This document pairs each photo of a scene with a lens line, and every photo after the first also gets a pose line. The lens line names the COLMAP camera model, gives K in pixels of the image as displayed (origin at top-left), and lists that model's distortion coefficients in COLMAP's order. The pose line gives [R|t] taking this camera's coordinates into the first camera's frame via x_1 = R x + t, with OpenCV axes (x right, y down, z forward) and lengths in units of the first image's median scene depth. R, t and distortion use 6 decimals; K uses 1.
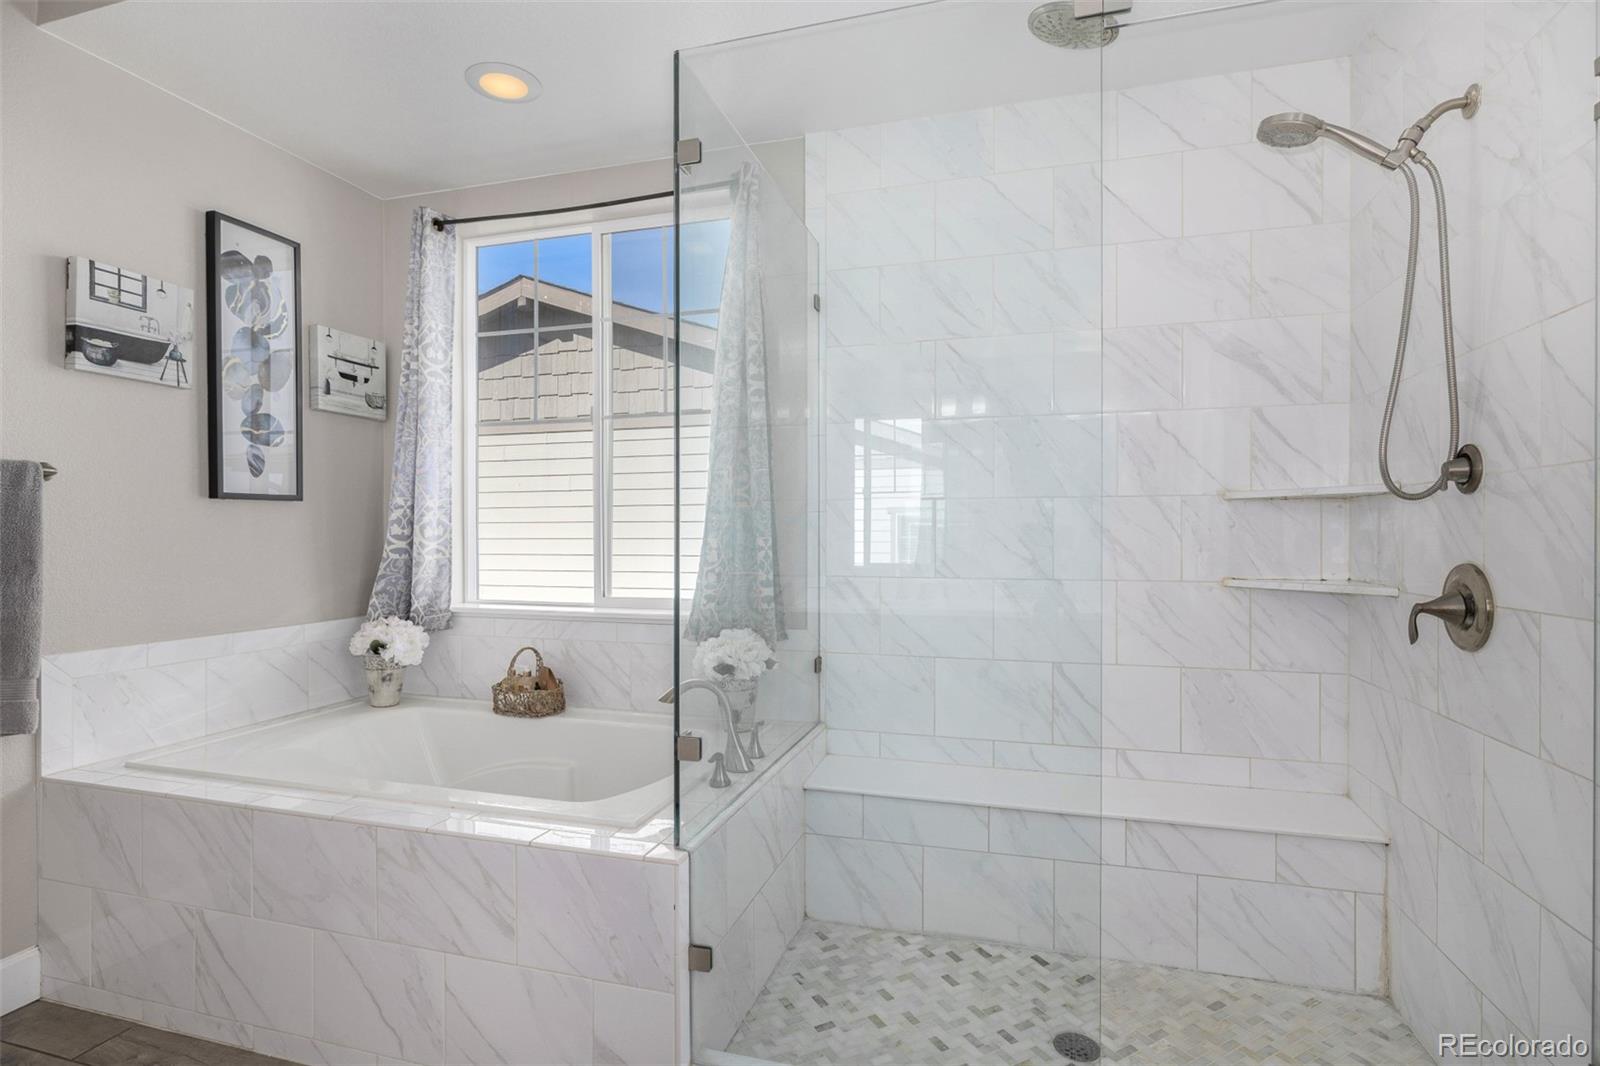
lens RADIAL K [[769.2, 0, 802.5], [0, 769.2, 532.3], [0, 0, 1]] dist [-0.005997, 0.000034]
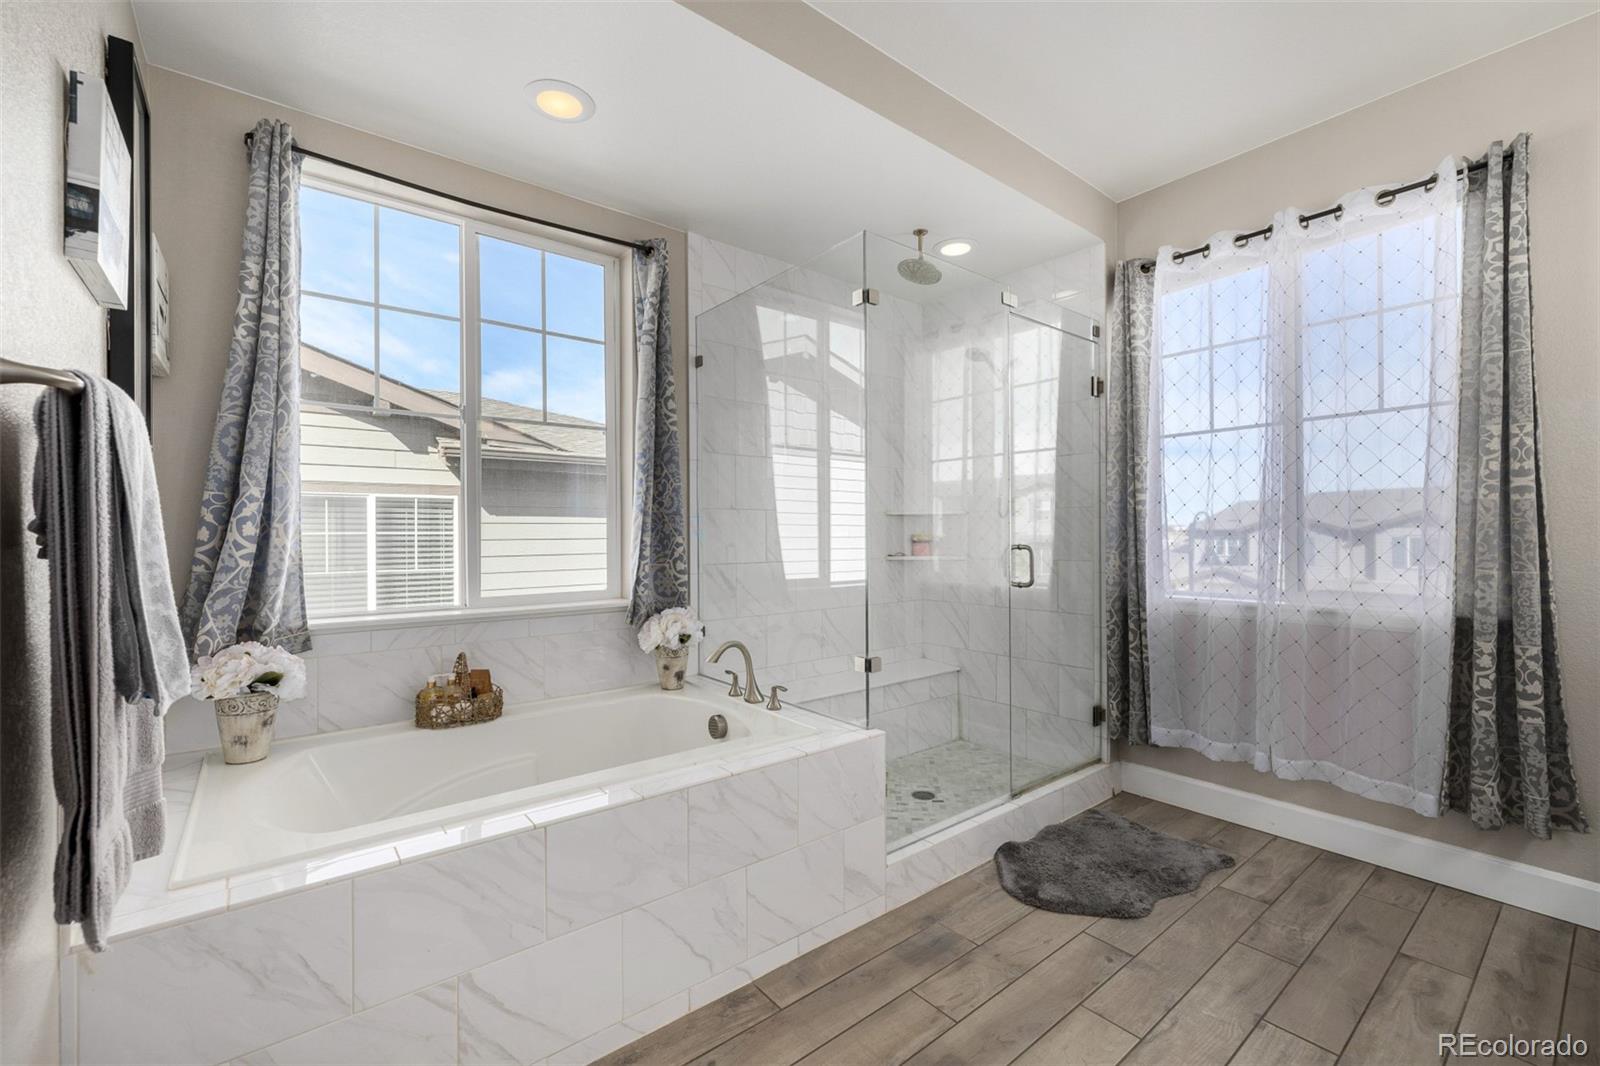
lens RADIAL K [[663.7, 0, 796.5], [0, 663.7, 535.3], [0, 0, 1]] dist [-0.007651, 0.001925]
pose [[0.587651, -0.006423, 0.809089, -1.083479], [0.004747, 0.999979, 0.004490, 0.003247], [-0.809101, 0.001202, 0.587668, 0.251056]]
